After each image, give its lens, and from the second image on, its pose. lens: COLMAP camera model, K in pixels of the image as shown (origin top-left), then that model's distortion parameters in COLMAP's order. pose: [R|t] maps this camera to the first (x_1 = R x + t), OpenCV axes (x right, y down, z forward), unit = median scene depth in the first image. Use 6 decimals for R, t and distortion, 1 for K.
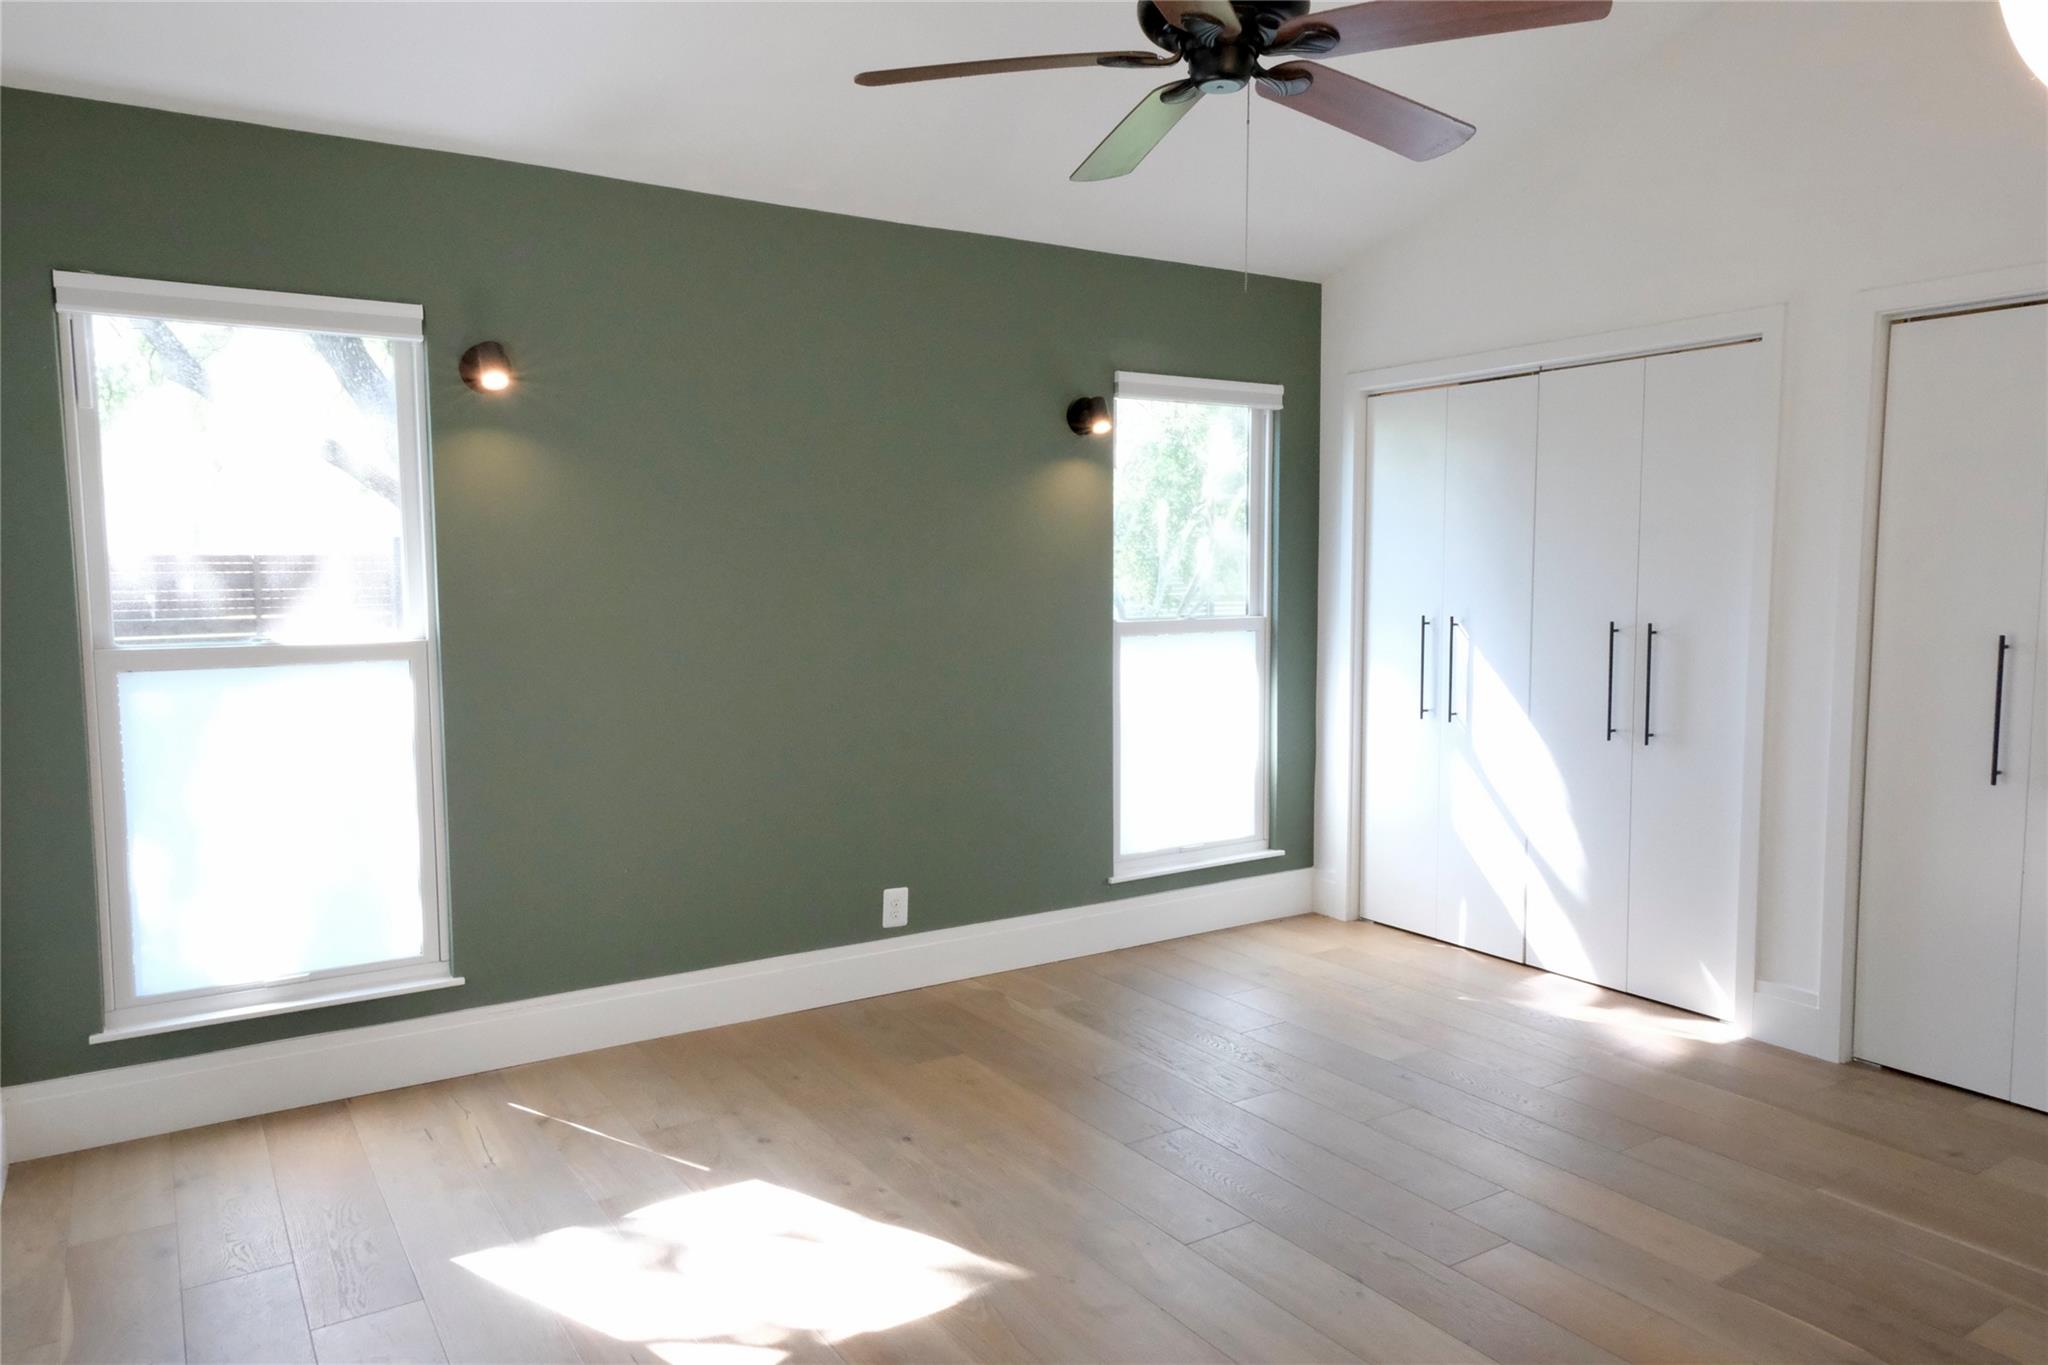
lens RADIAL K [[1393.7, 0, 1012.9], [0, 1393.7, 673.4], [0, 0, 1]] dist [0.007865, 0.001884]
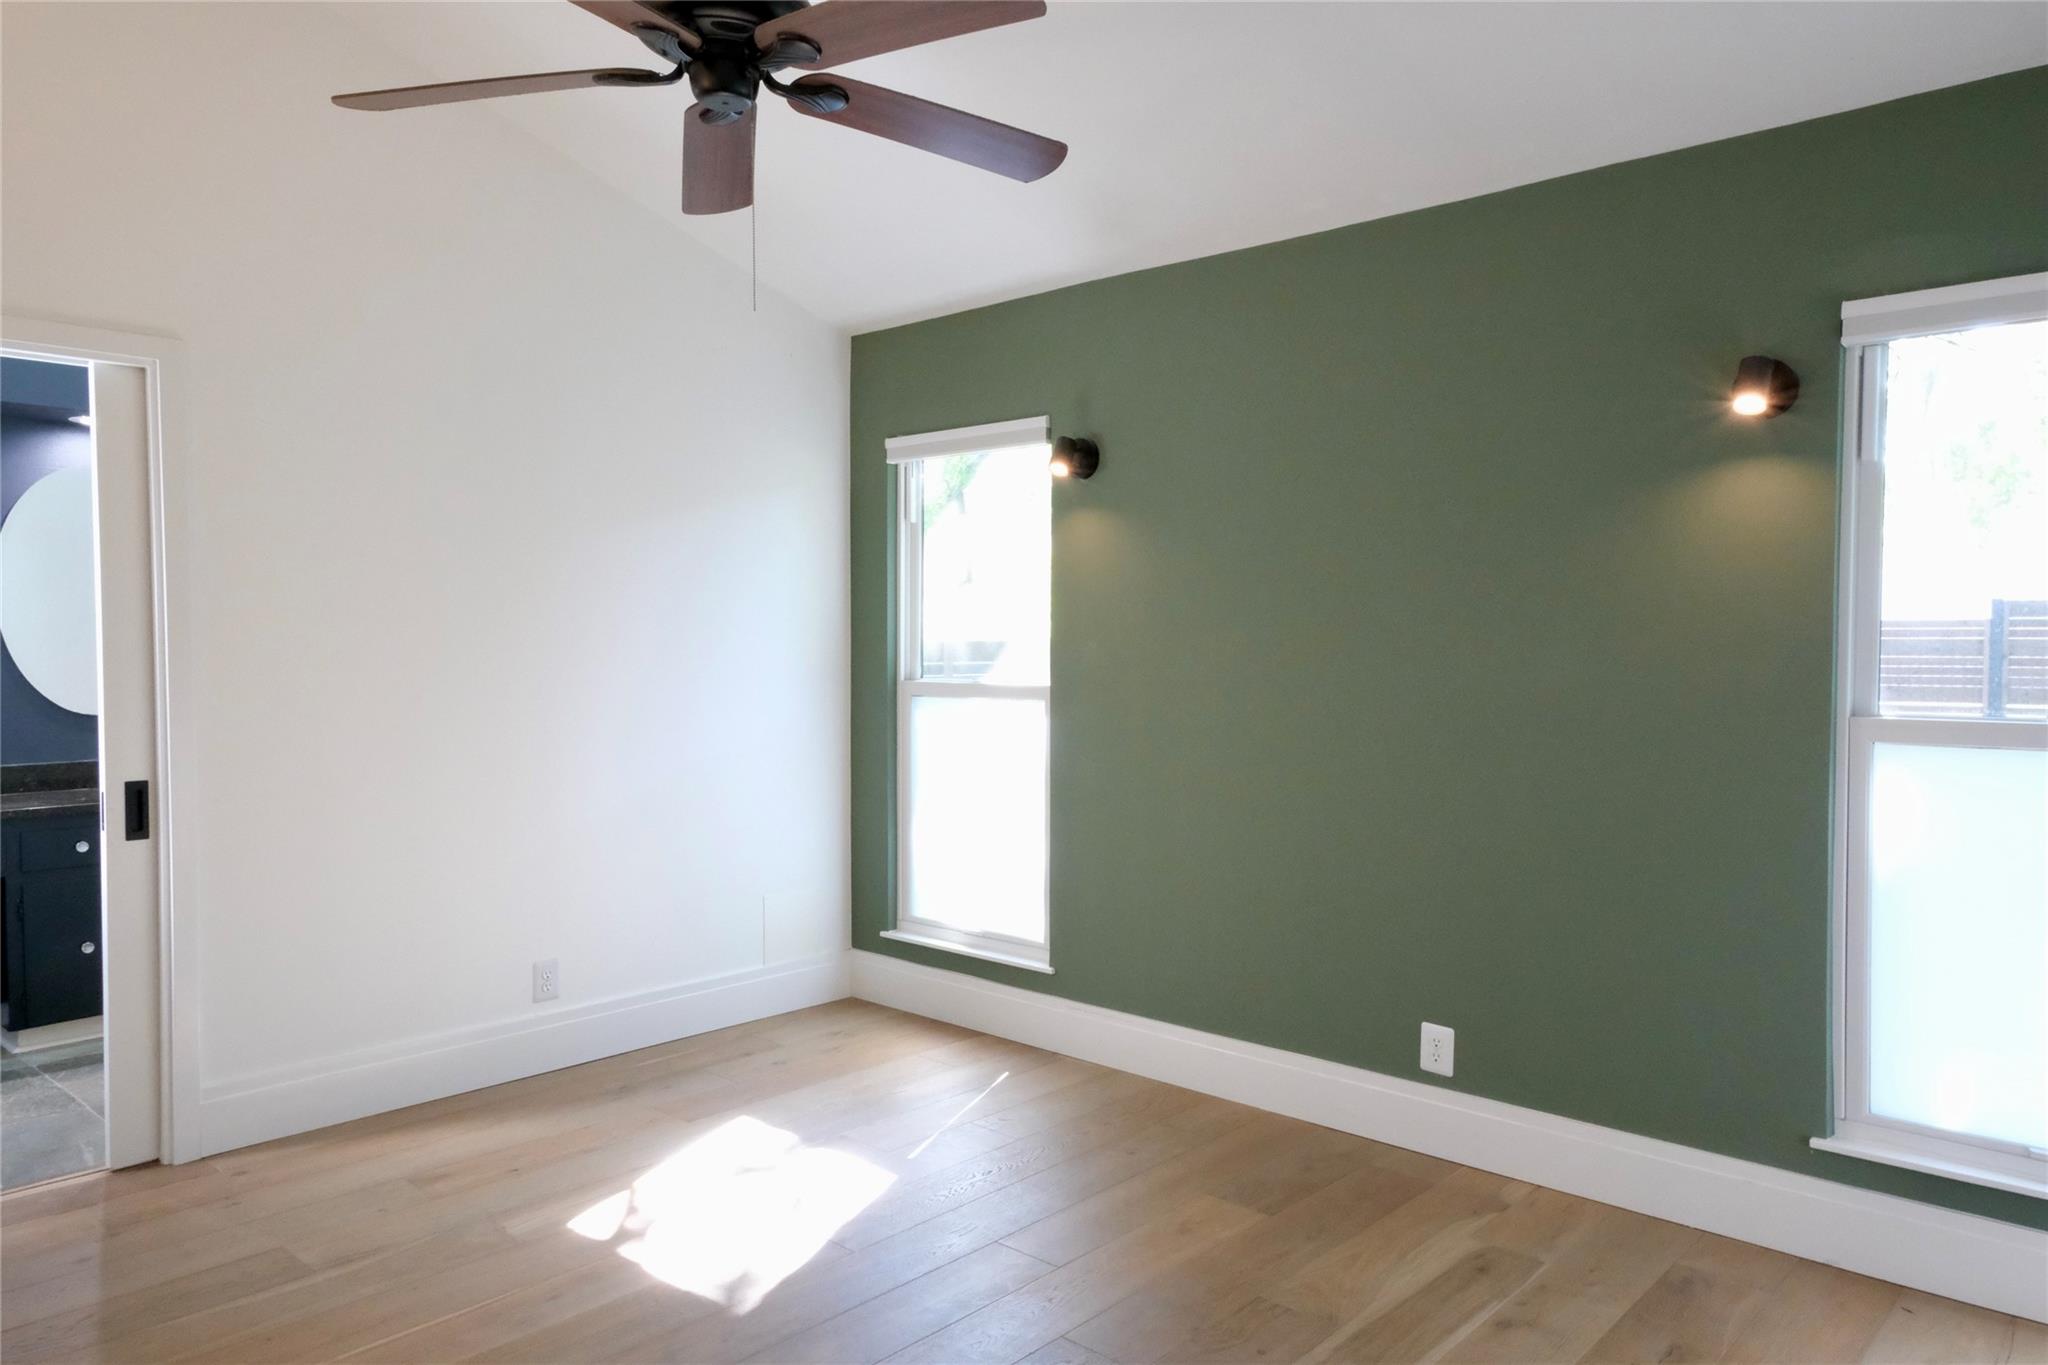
lens RADIAL K [[1393.7, 0, 1011.9], [0, 1393.7, 691.7], [0, 0, 1]] dist [0.007865, 0.001884]
pose [[0.227034, 0.040647, -0.973038, 0.647568], [-0.074138, 0.996951, 0.024347, -0.038971], [0.971061, 0.066612, 0.229355, 0.581671]]
